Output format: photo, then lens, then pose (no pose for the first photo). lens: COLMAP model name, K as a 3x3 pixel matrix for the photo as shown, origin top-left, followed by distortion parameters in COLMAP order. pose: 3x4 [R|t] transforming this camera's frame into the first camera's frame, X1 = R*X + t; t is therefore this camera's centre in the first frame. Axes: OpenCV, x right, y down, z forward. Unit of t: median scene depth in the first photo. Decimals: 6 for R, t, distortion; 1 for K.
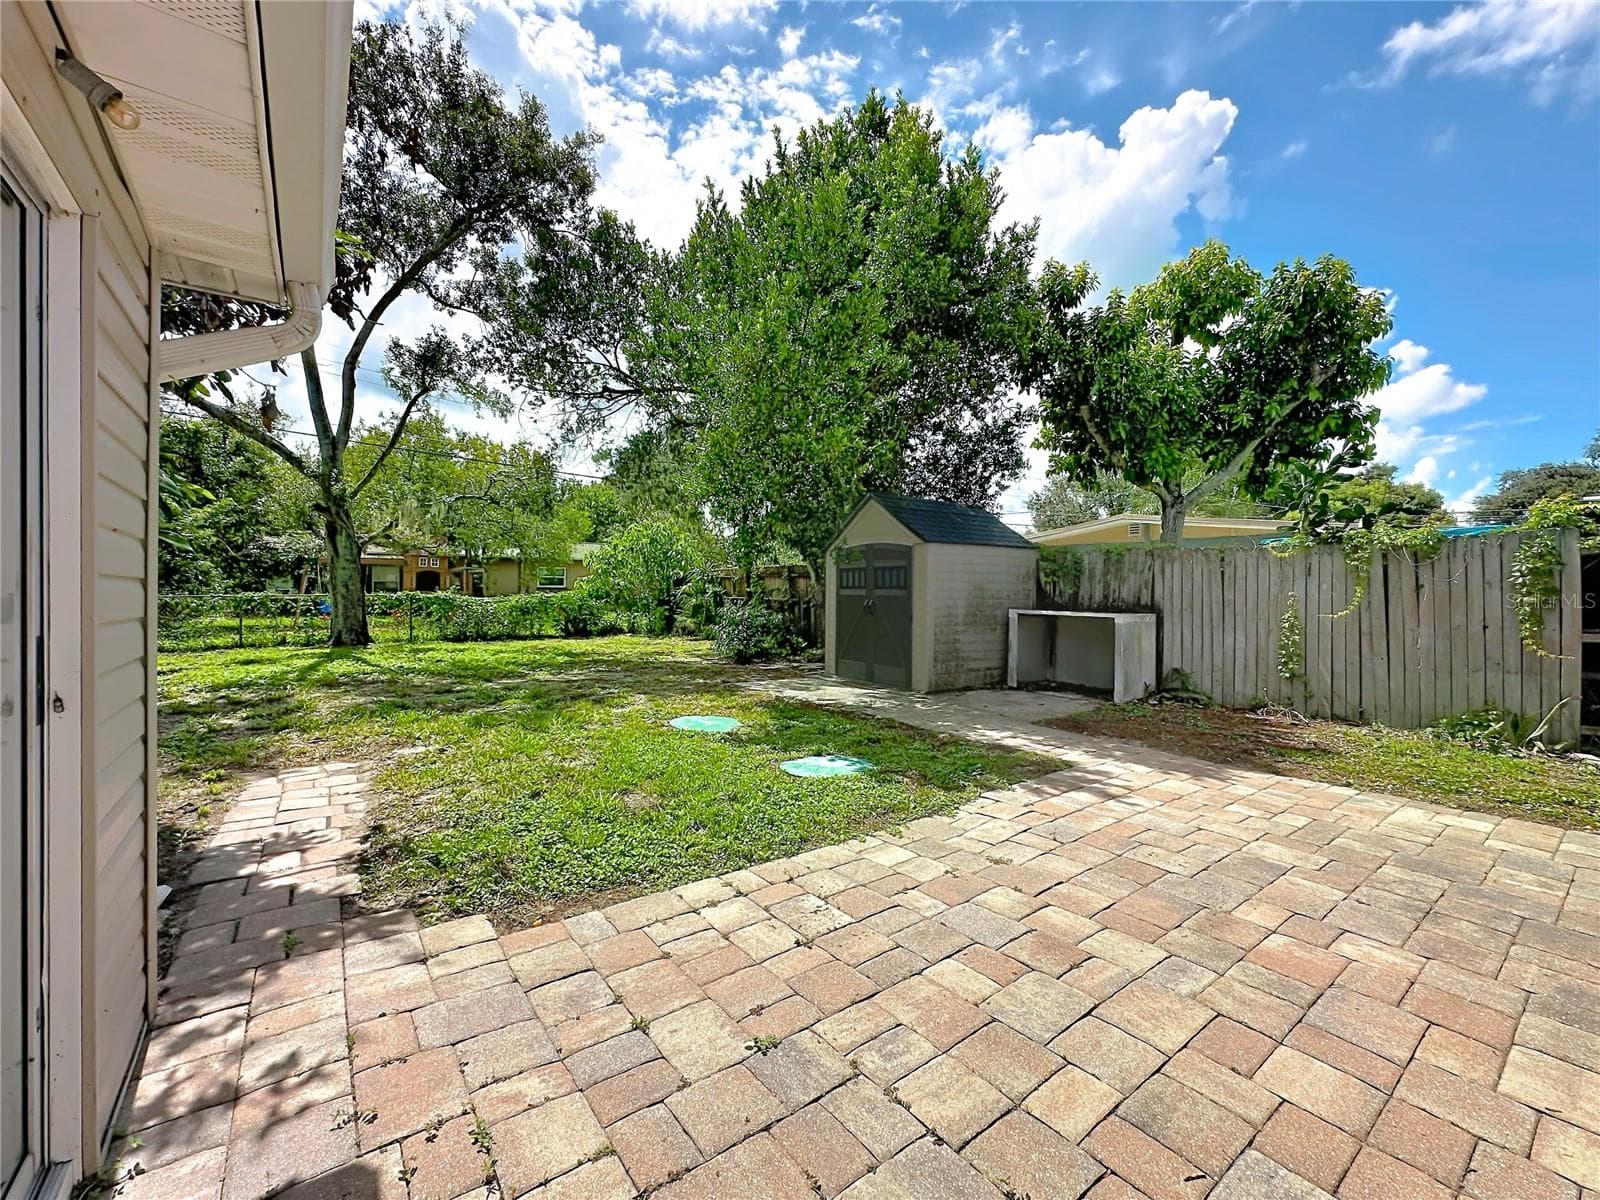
lens RADIAL K [[667.3, 0, 800.7], [0, 667.3, 602.3], [0, 0, 1]] dist [-0.008841, -0.000374]
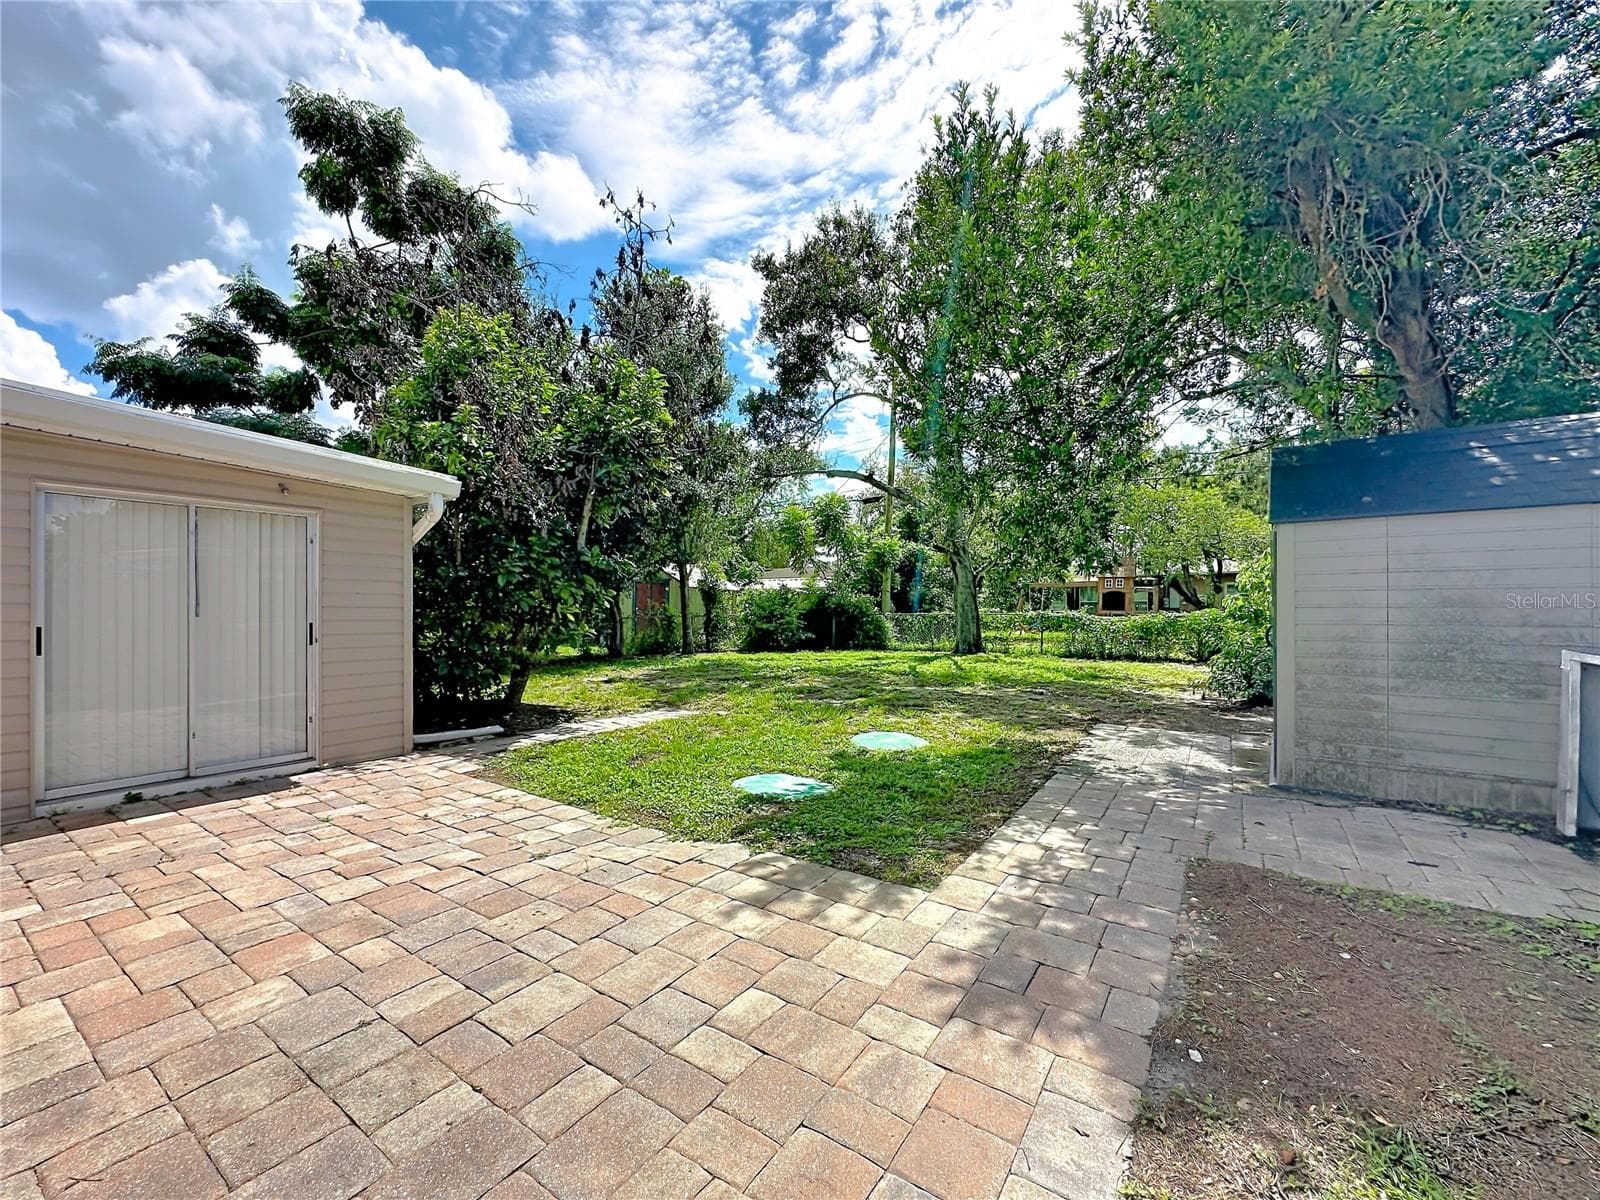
lens RADIAL K [[667.3, 0, 800.7], [0, 667.3, 602.3], [0, 0, 1]] dist [-0.008841, -0.000374]
pose [[0.317264, -0.011105, -0.948272, 1.519535], [-0.016735, 0.999710, -0.017307, -0.015933], [0.948189, 0.021360, 0.316987, 1.080030]]
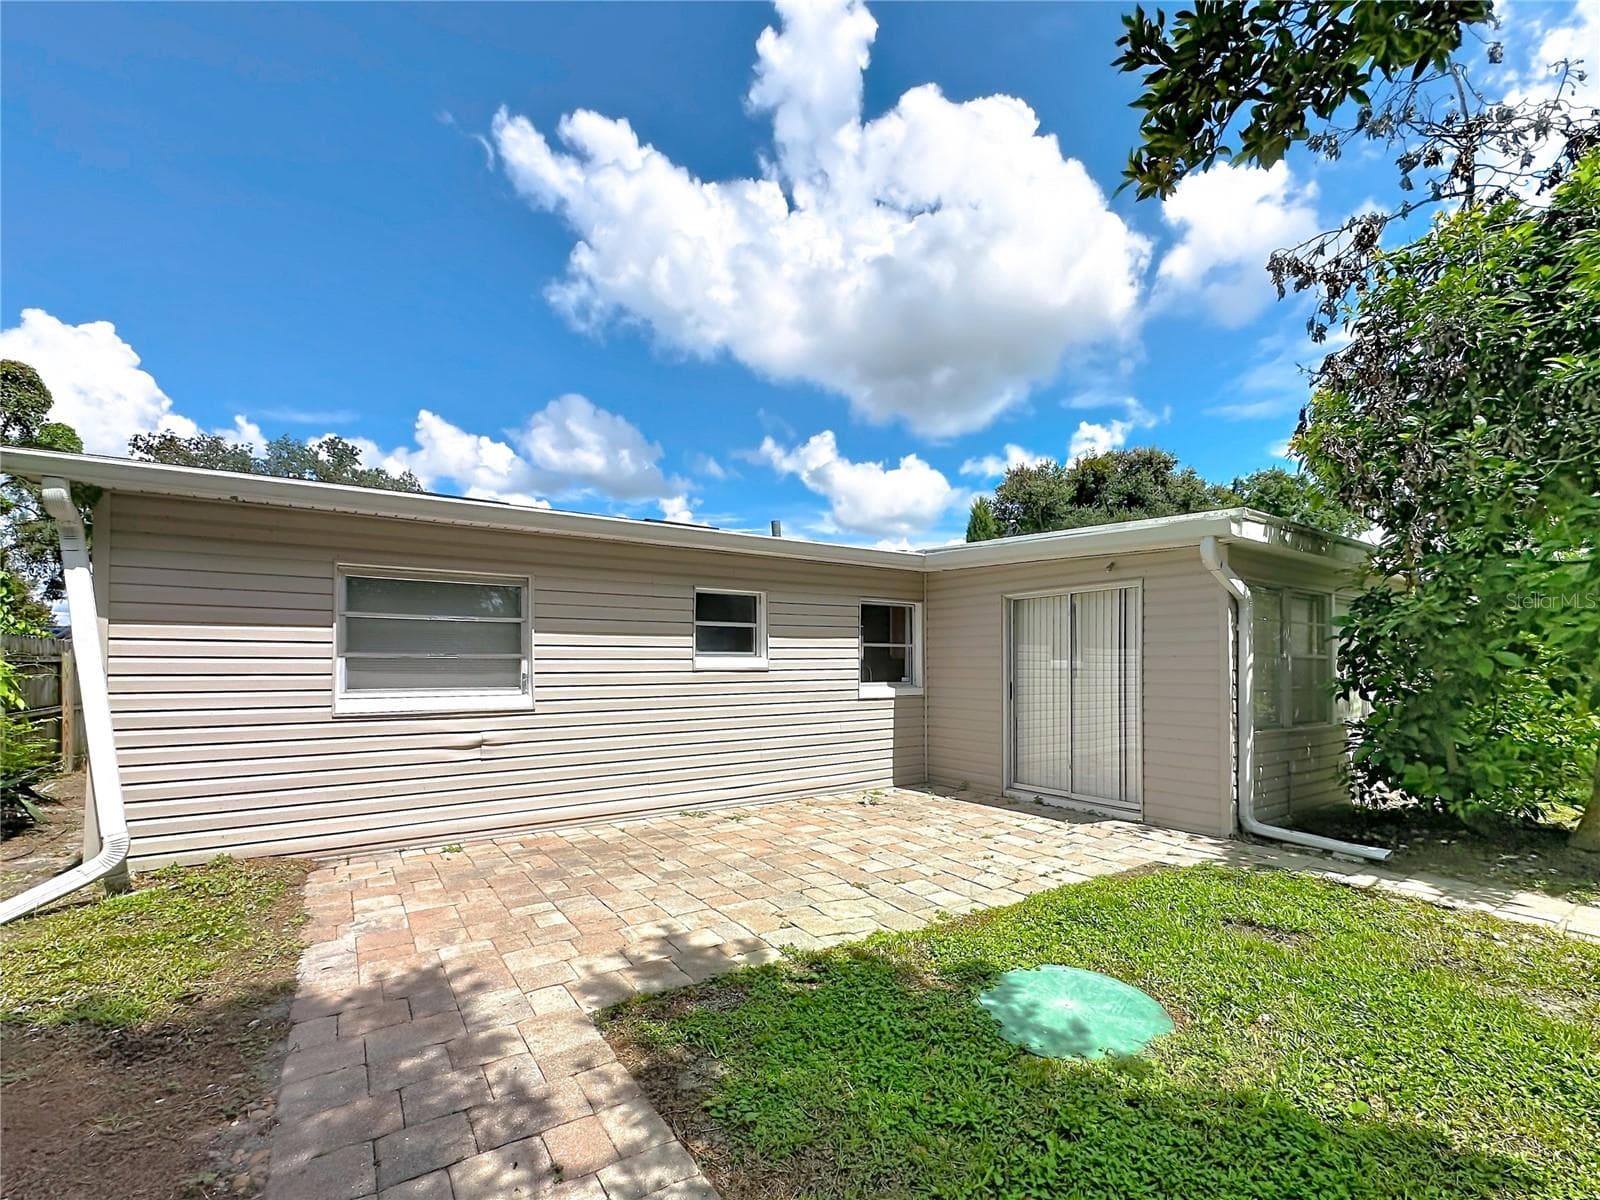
lens RADIAL K [[667.3, 0, 800.7], [0, 667.3, 602.3], [0, 0, 1]] dist [-0.008841, -0.000374]
pose [[-0.998217, 0.002062, 0.059655, 0.346560], [-0.002692, 0.996832, -0.079490, -0.059240], [-0.059630, -0.079509, -0.995049, 2.406120]]
